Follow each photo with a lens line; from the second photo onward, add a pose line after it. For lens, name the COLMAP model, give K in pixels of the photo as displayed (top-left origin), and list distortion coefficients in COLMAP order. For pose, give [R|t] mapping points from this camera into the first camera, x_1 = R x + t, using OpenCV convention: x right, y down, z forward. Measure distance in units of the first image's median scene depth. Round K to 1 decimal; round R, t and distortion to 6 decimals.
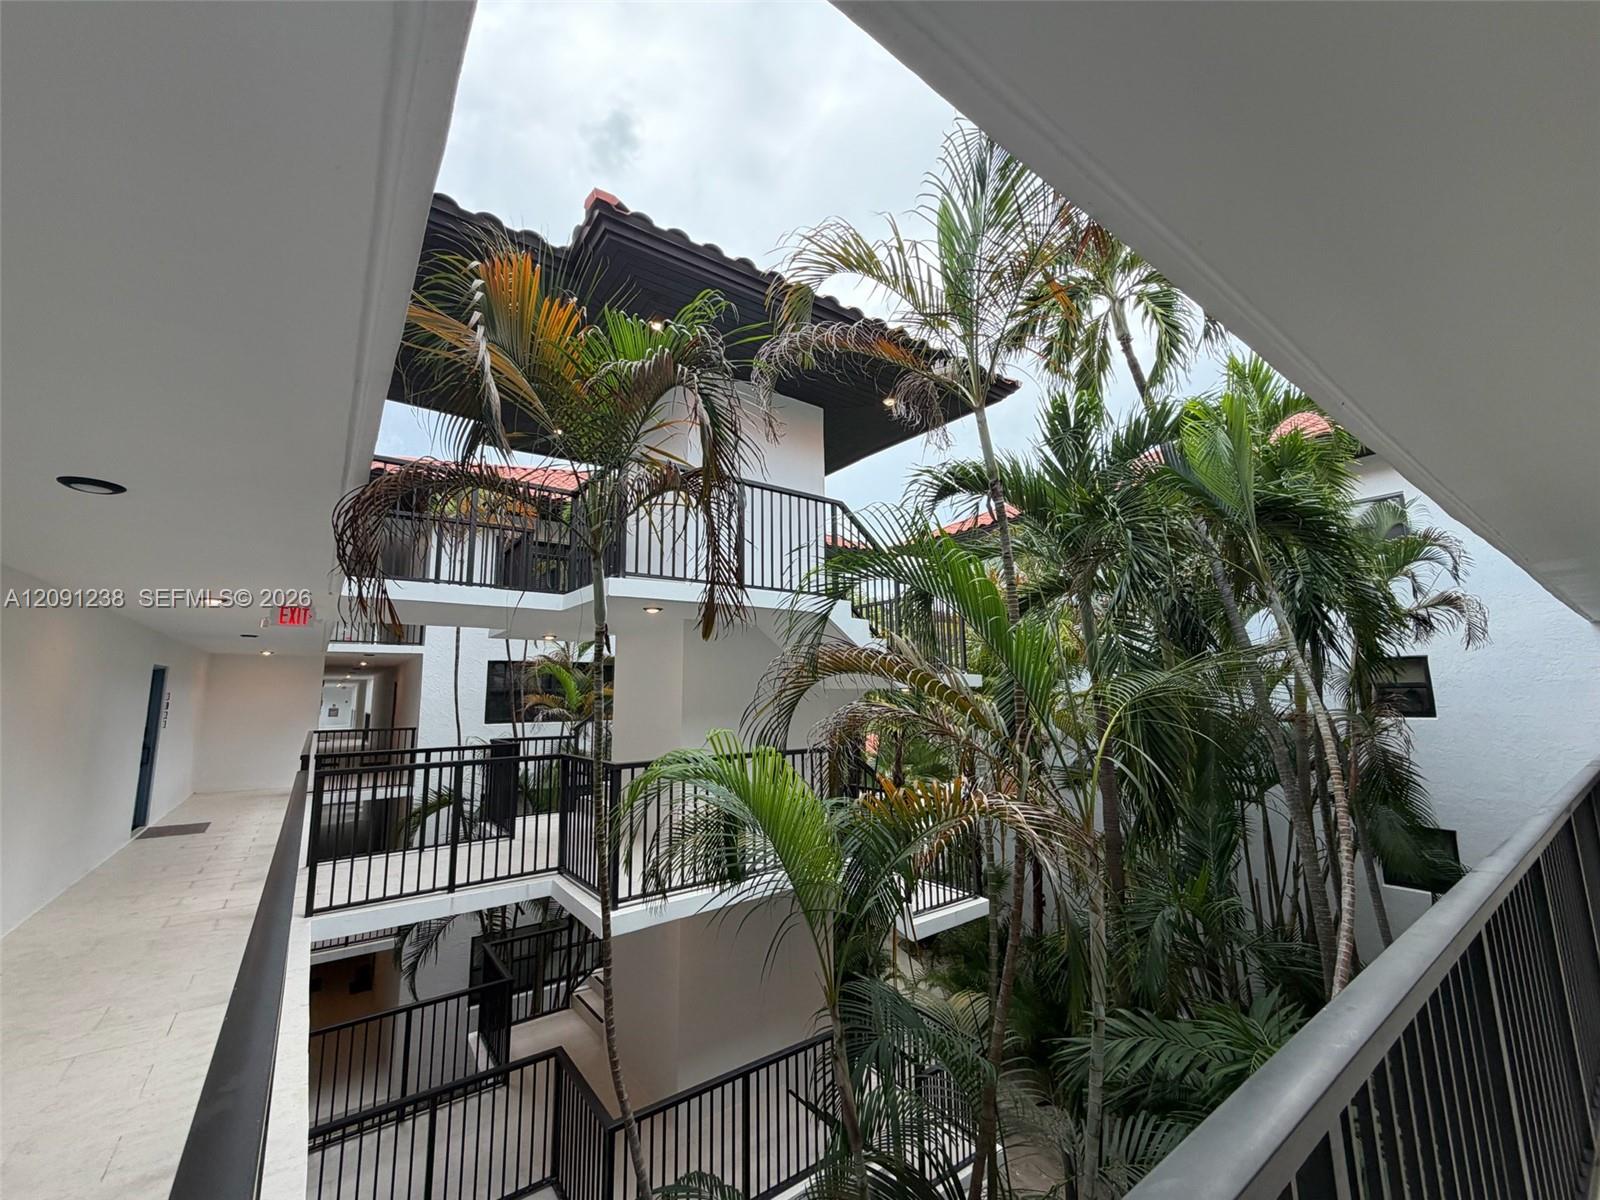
lens RADIAL K [[637.8, 0, 800.0], [0, 637.8, 600.0], [0, 0, 1]] dist [-0.000914, -0.000078]
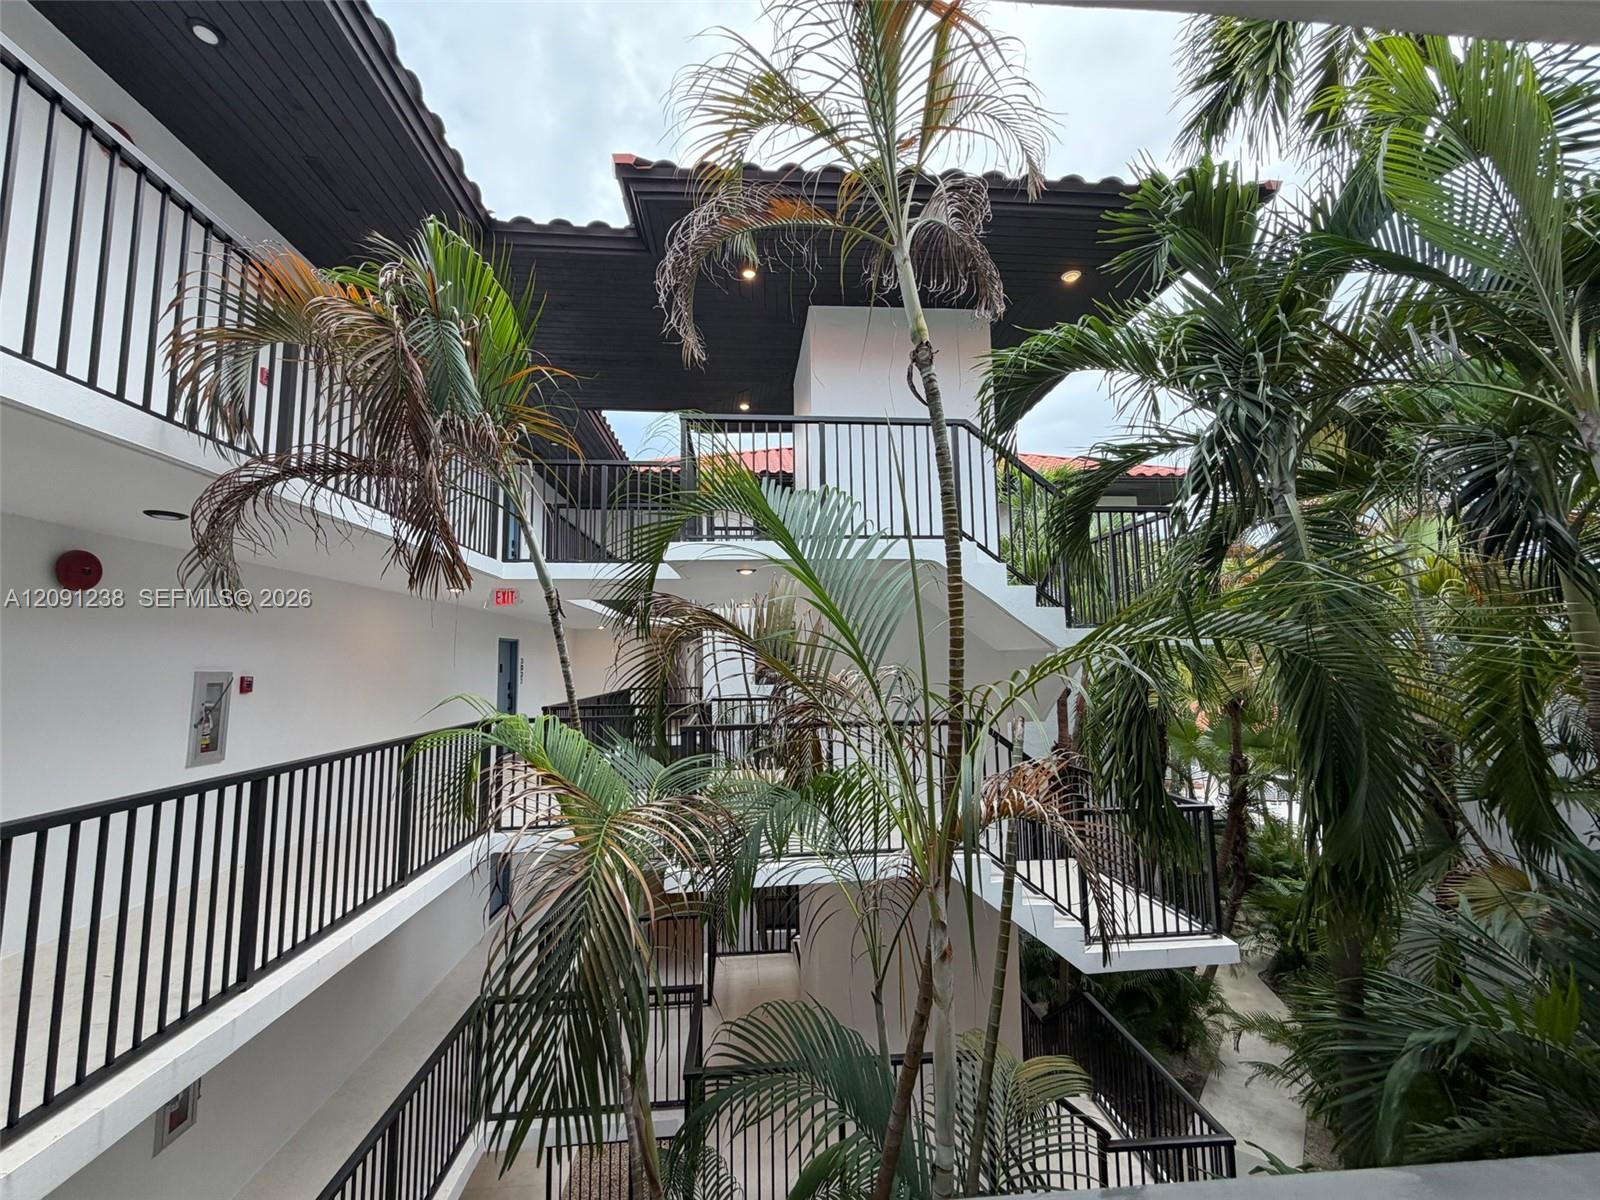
lens RADIAL K [[637.8, 0, 800.0], [0, 637.8, 600.0], [0, 0, 1]] dist [-0.000914, -0.000078]
pose [[0.849418, -0.054754, -0.524873, 0.276123], [0.083134, 0.996068, 0.030630, 0.028641], [0.521132, -0.069653, 0.850629, 0.170998]]
